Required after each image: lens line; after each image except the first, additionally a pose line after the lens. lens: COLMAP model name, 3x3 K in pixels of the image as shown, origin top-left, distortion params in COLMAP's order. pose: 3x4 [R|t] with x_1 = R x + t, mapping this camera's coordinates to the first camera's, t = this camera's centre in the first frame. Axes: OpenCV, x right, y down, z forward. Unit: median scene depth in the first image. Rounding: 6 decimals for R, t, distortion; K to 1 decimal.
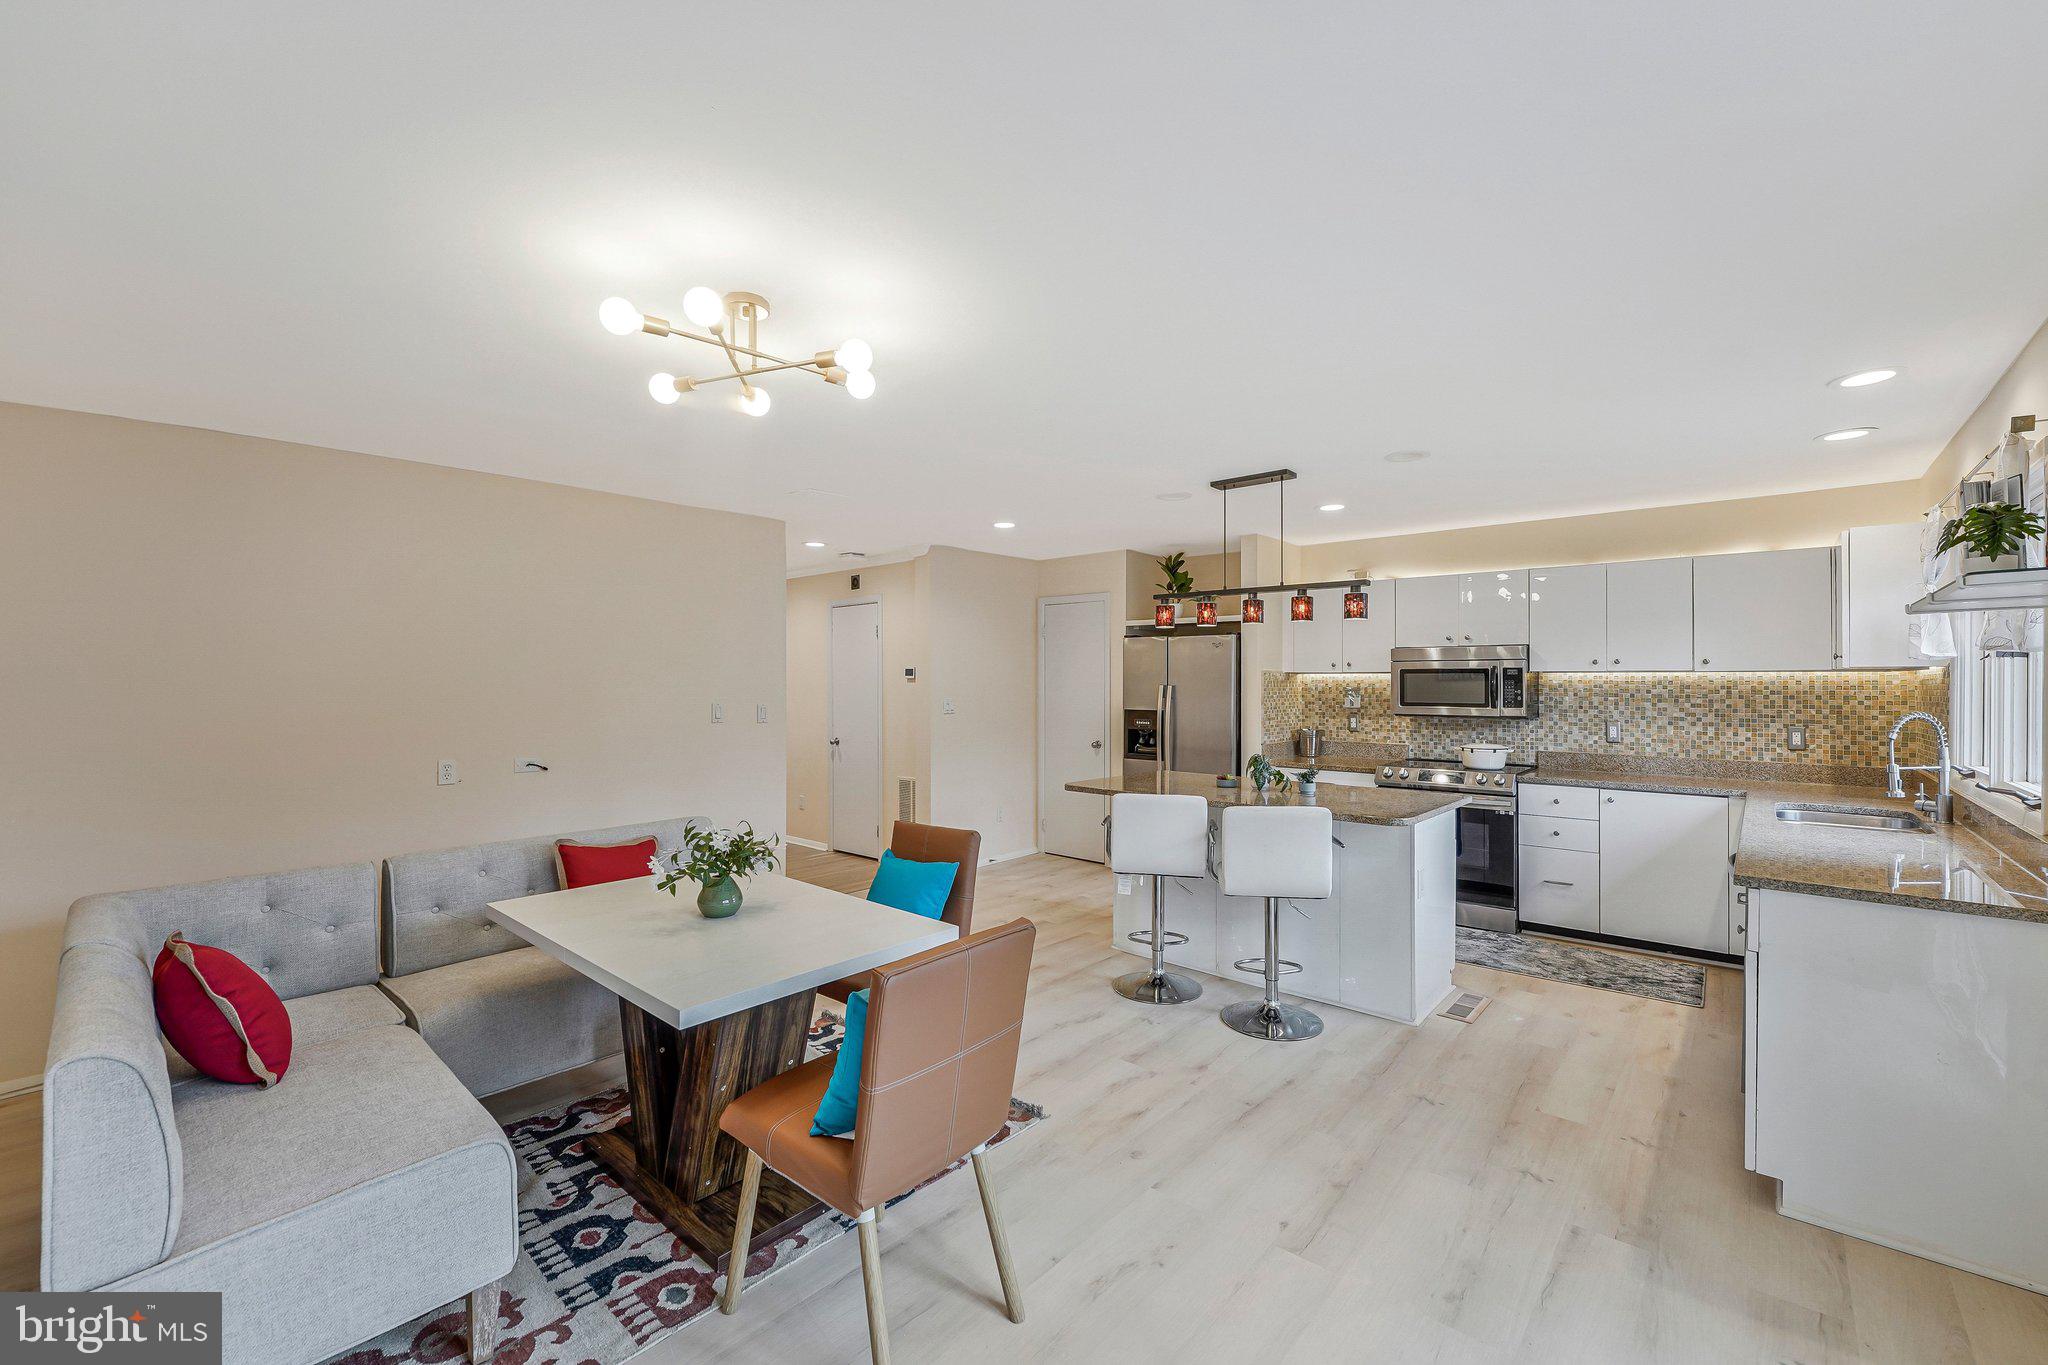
lens RADIAL K [[853.1, 0, 1023.3], [0, 853.1, 673.9], [0, 0, 1]] dist [-0.000066, 0.000118]
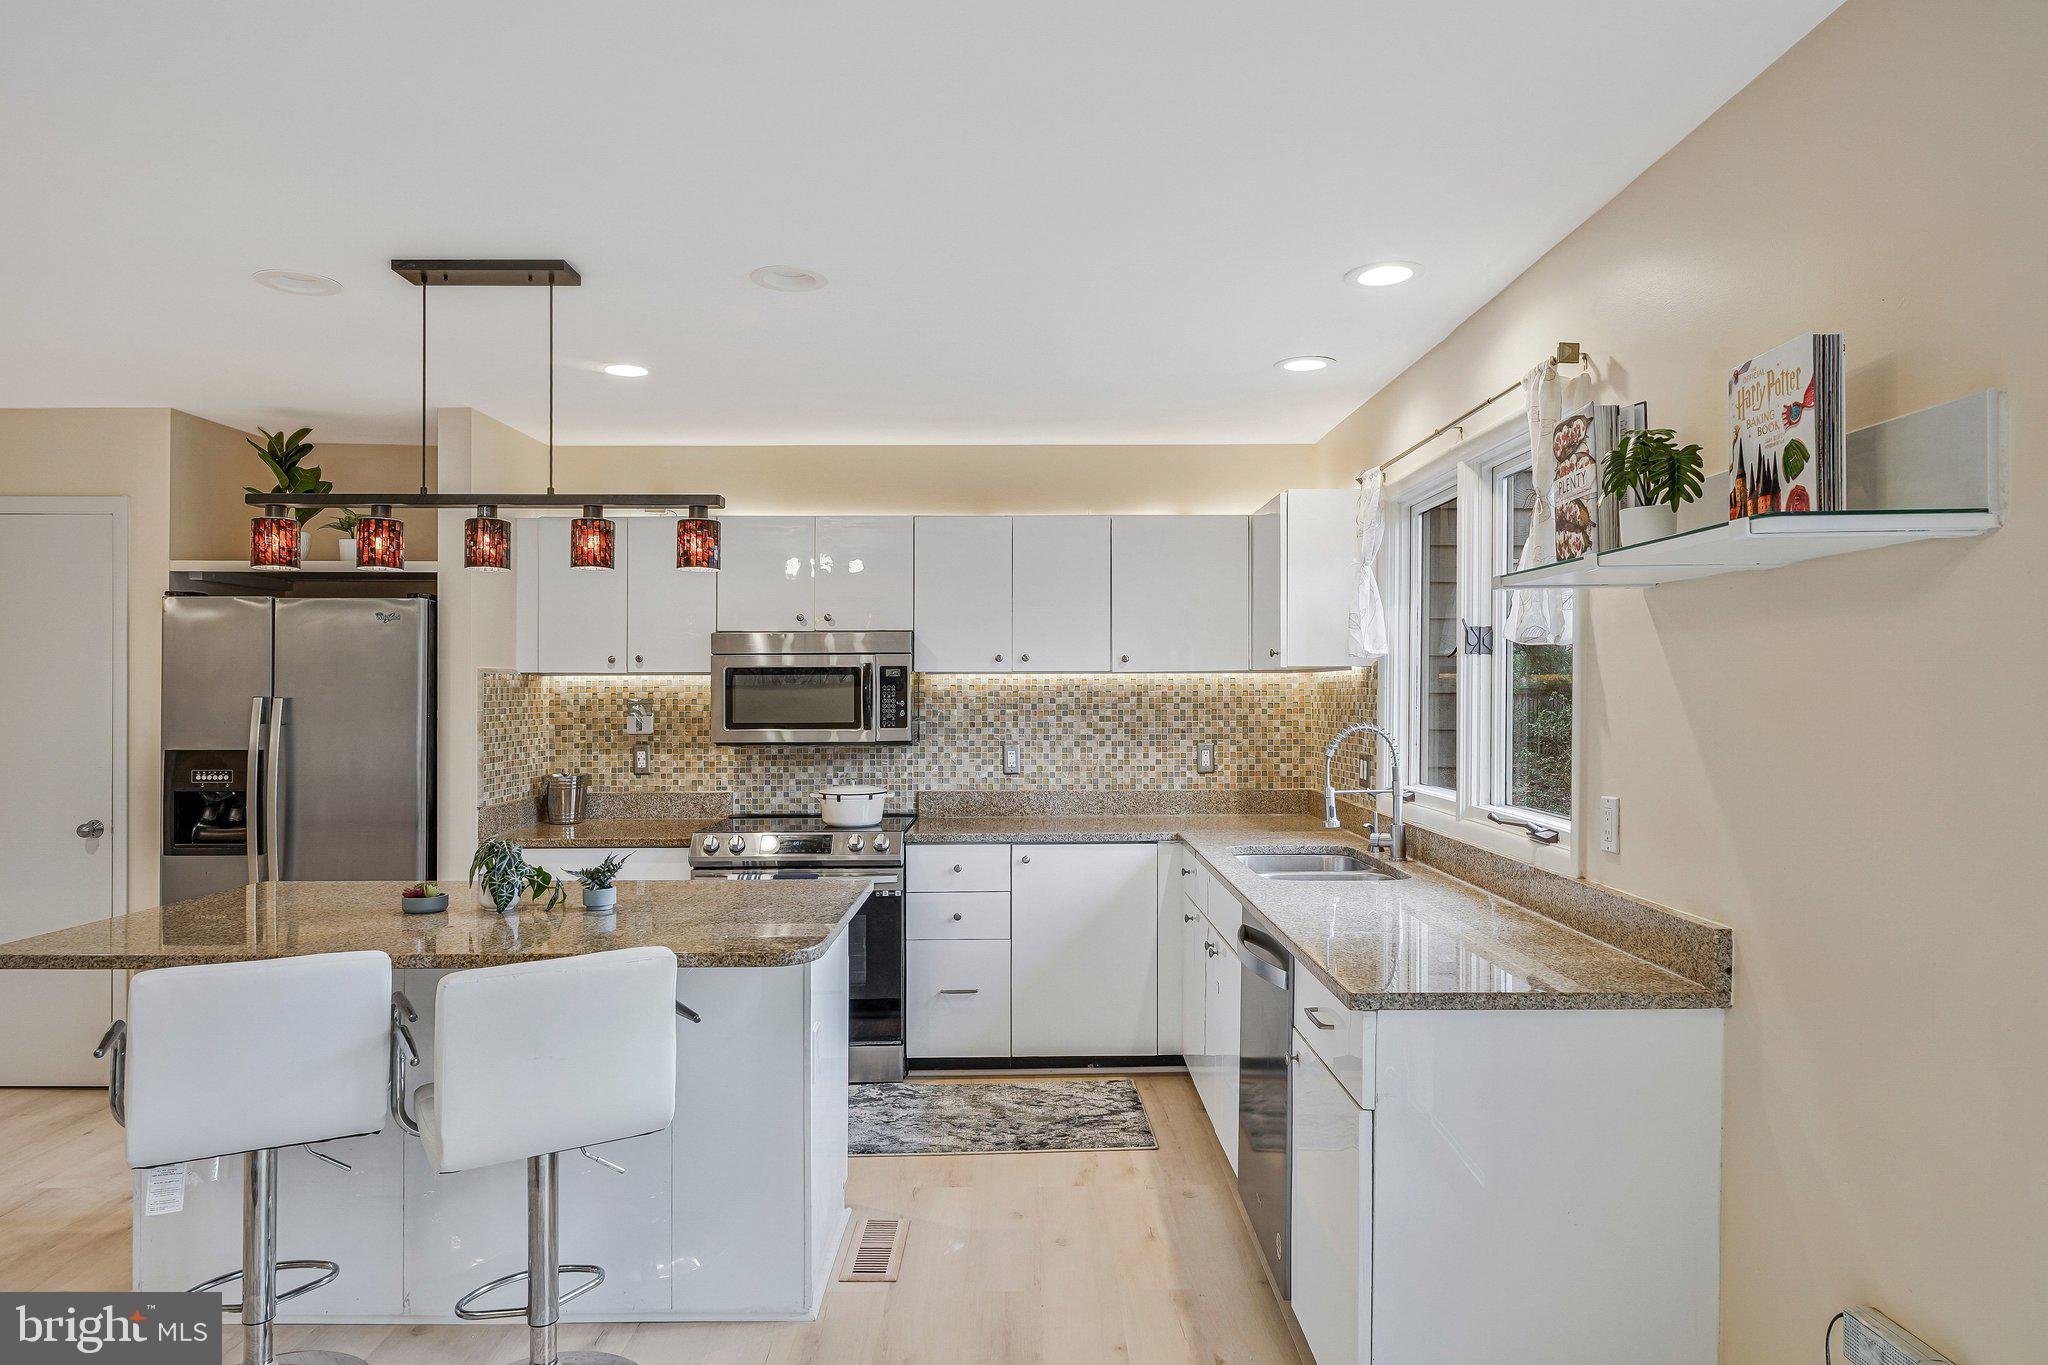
lens RADIAL K [[1253.0, 0, 1041.9], [0, 1253.0, 674.7], [0, 0, 1]] dist [-0.004895, 0.001079]
pose [[0.745446, 0.002414, 0.666561, 0.027557], [-0.000362, 0.999995, -0.003217, 0.002658], [-0.666566, 0.002157, 0.745443, 0.234548]]
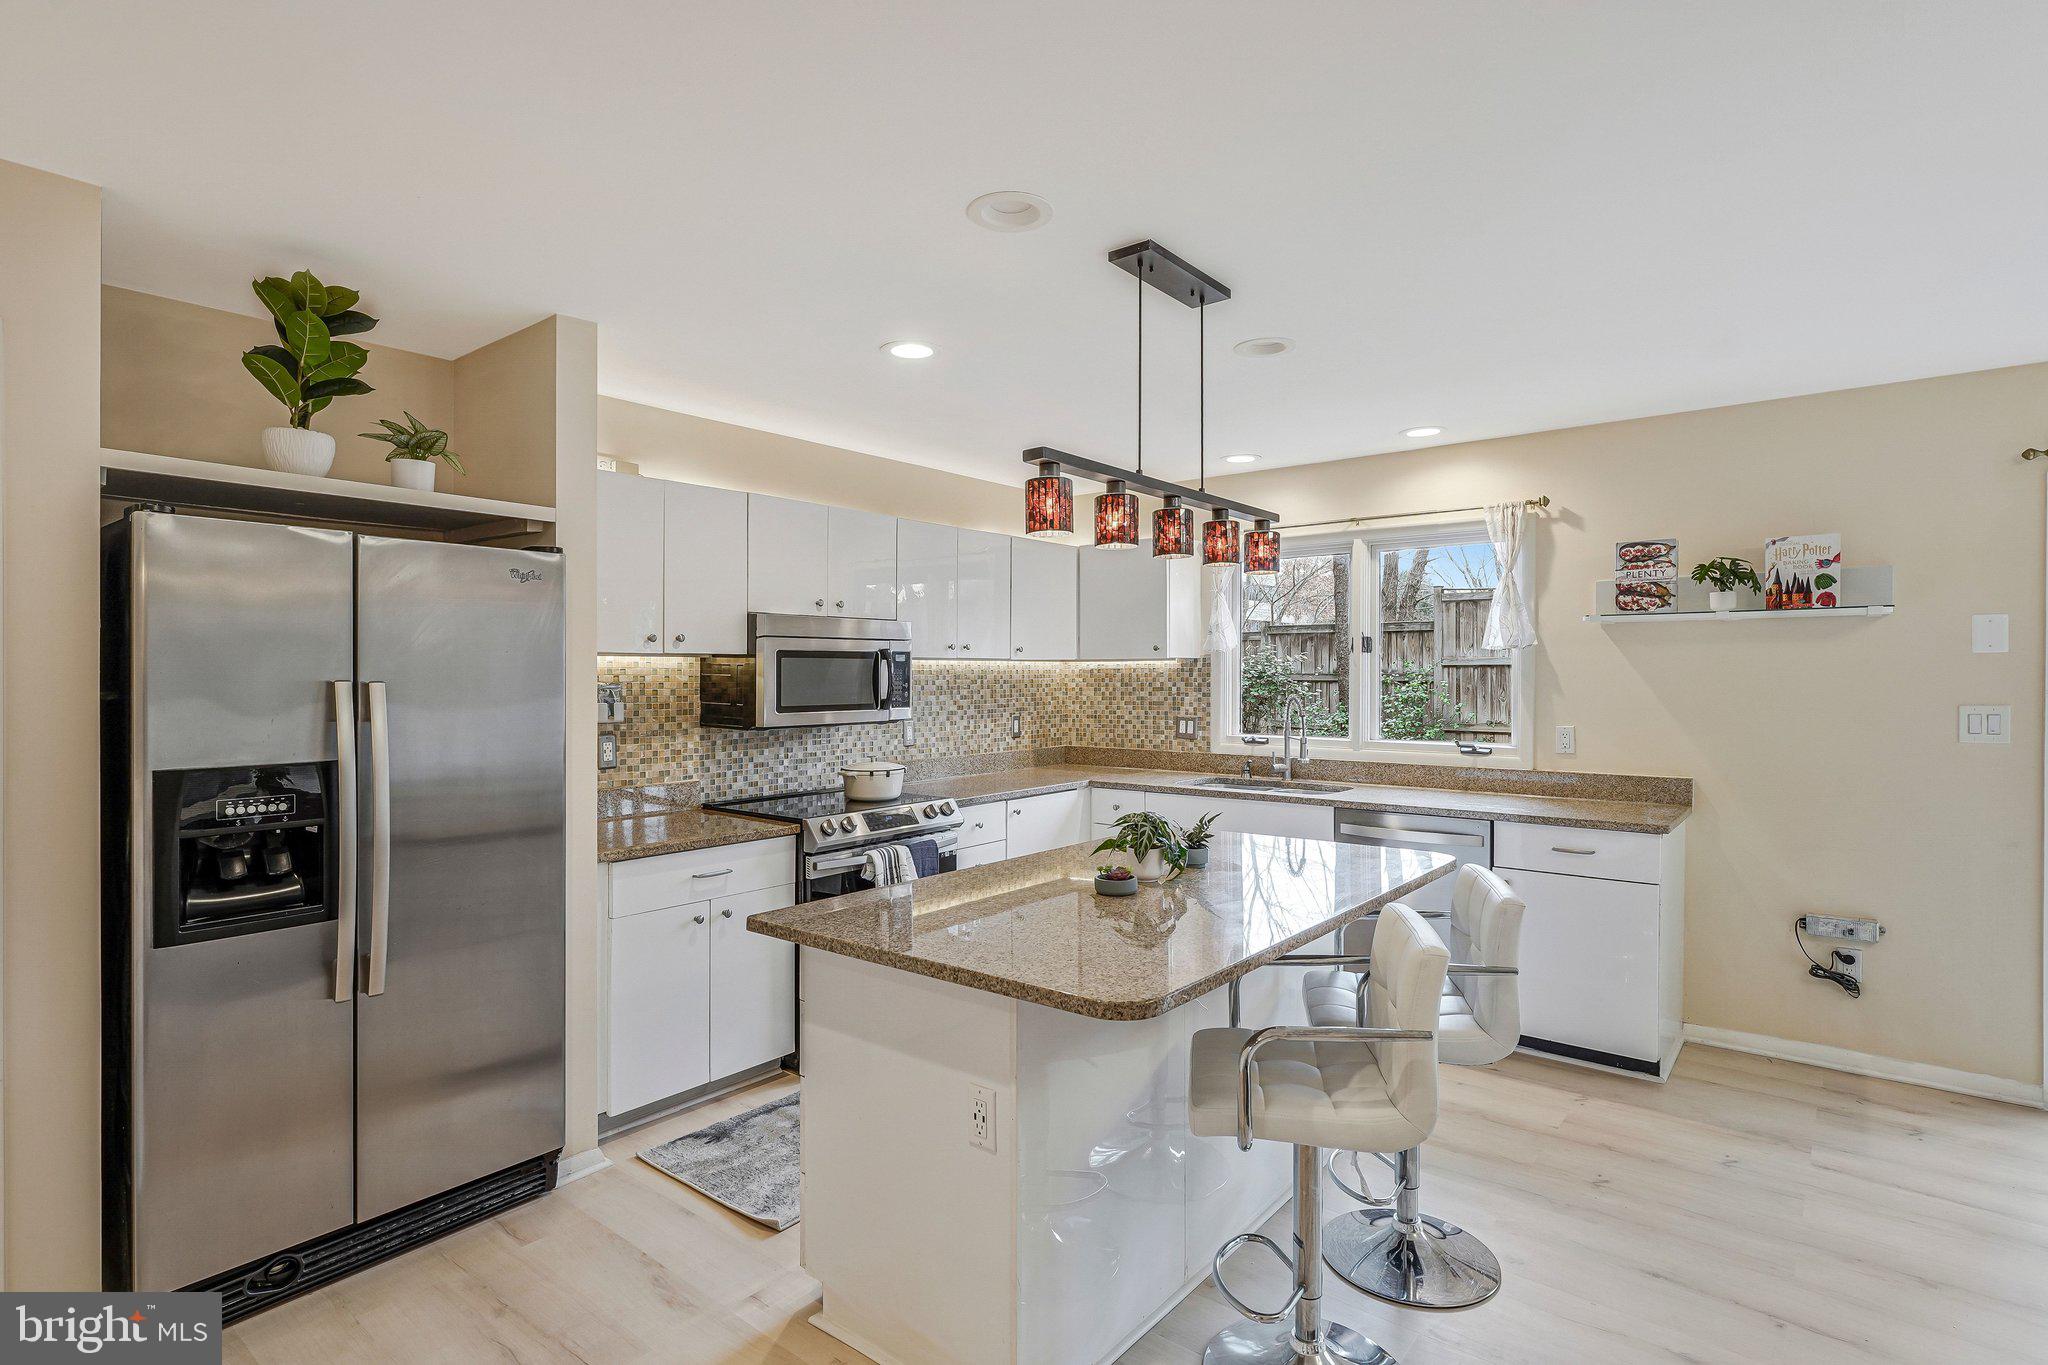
lens RADIAL K [[1014.5, 0, 1024.0], [0, 1014.5, 682.5], [0, 0, 1]] dist [0.000596, 0.000180]
pose [[-0.036571, -0.011676, 0.999263, -0.296450], [-0.008048, 0.999903, 0.011389, 0.008746], [-0.999299, -0.007626, -0.036662, 0.996147]]
